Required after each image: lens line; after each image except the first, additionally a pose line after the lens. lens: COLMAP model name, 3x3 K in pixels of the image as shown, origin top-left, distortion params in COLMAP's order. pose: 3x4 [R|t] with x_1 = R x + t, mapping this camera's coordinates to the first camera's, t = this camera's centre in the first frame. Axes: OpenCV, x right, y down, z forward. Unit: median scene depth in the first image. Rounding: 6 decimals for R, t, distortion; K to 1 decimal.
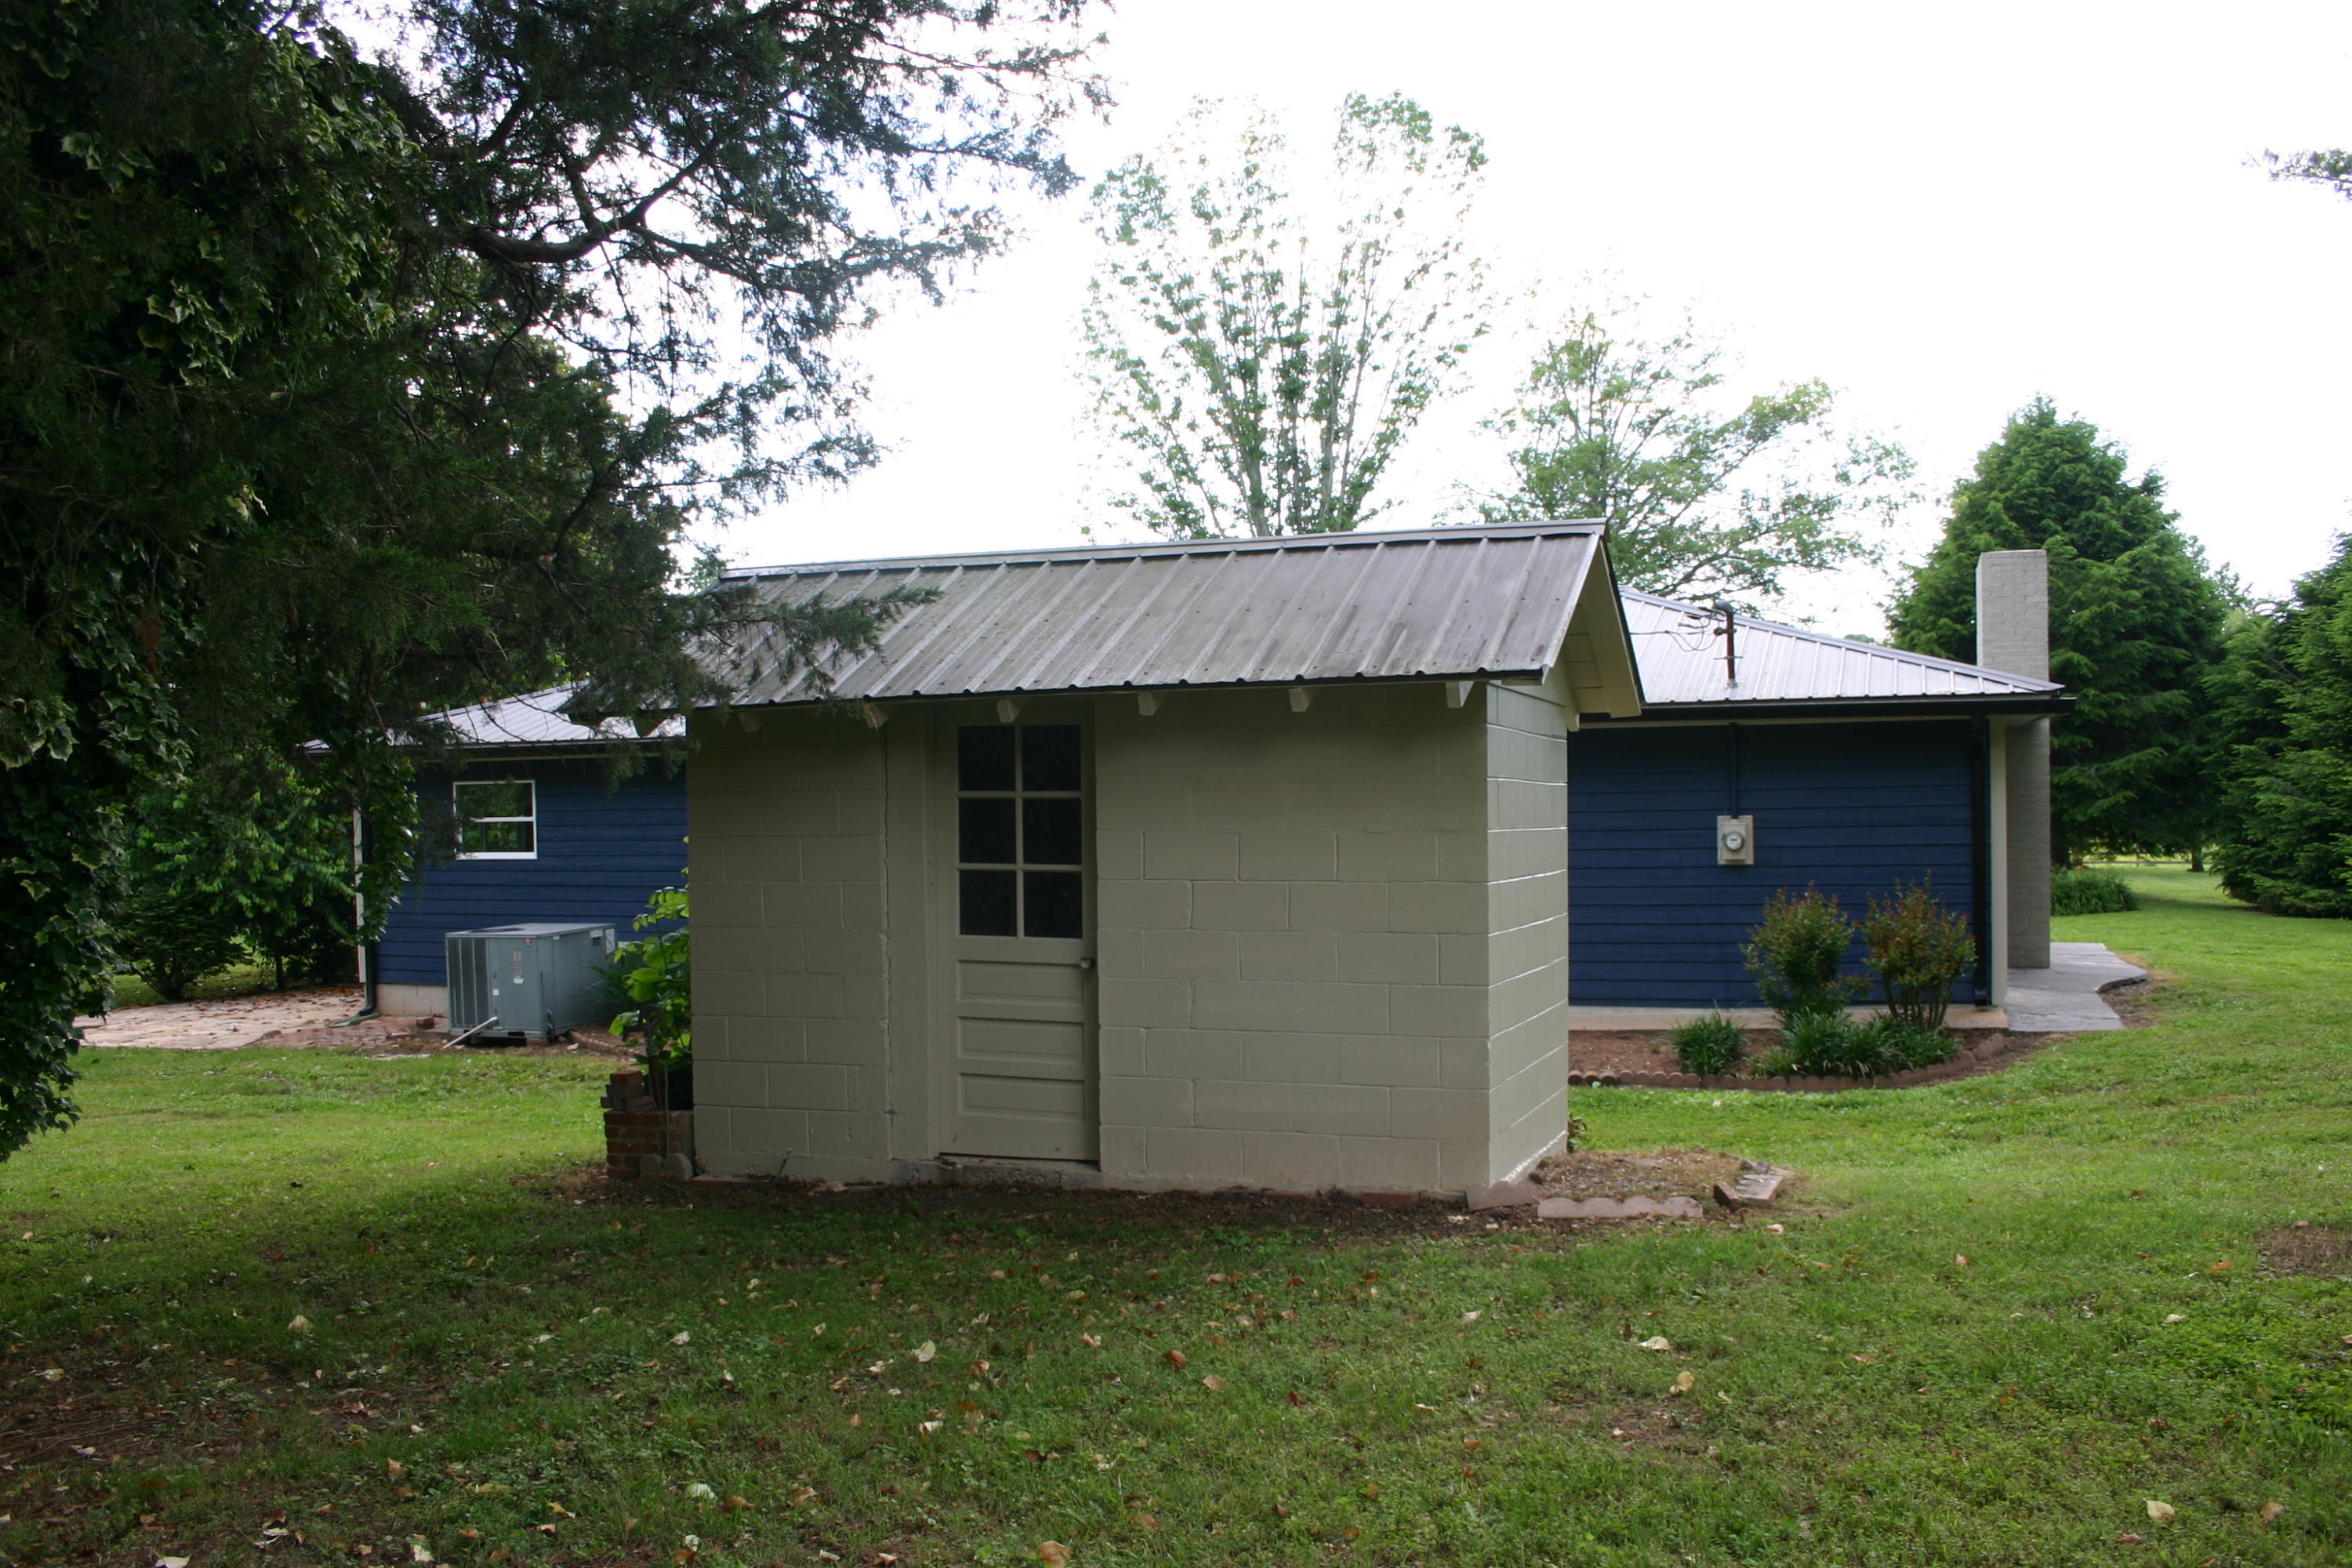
lens RADIAL K [[1931.7, 0, 1169.4], [0, 1931.7, 806.3], [0, 0, 1]] dist [-0.137292, 0.130264]
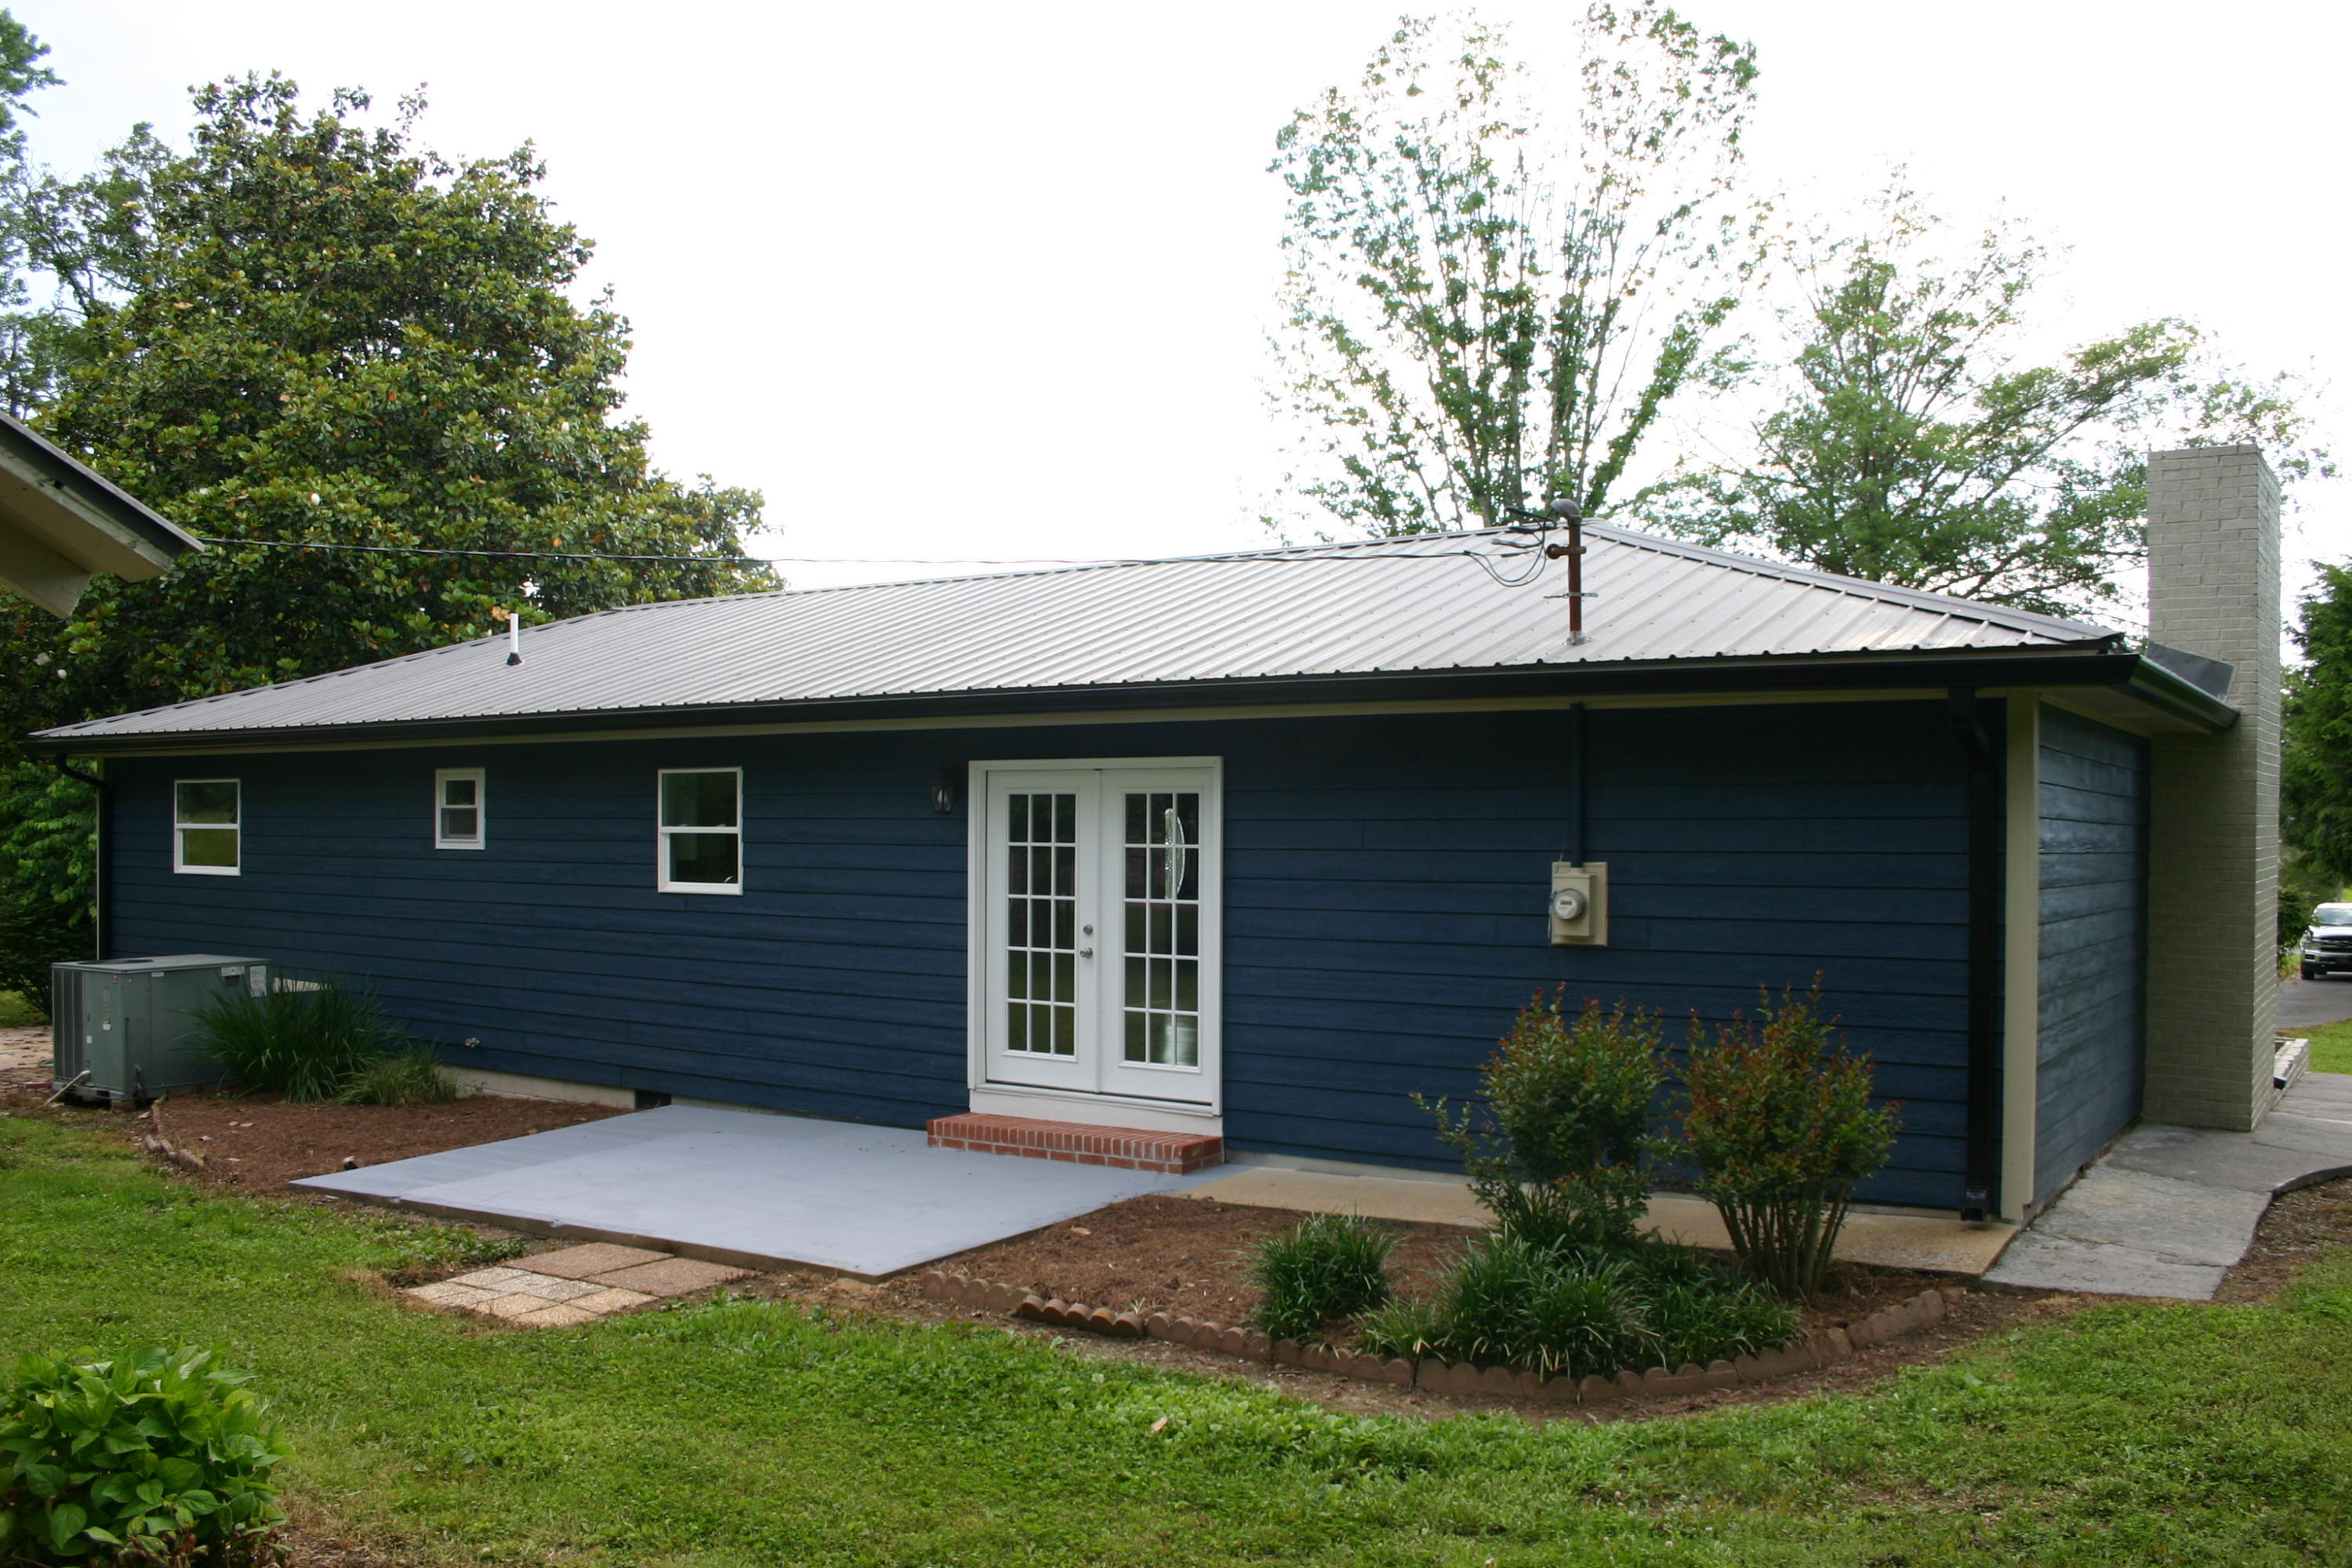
lens RADIAL K [[1931.7, 0, 1169.4], [0, 1931.7, 806.3], [0, 0, 1]] dist [-0.137292, 0.130264]
pose [[0.971355, 0.021567, -0.236653, 0.122248], [-0.026420, 0.999500, -0.017354, 0.000565], [0.236160, 0.023109, 0.971439, 0.152821]]
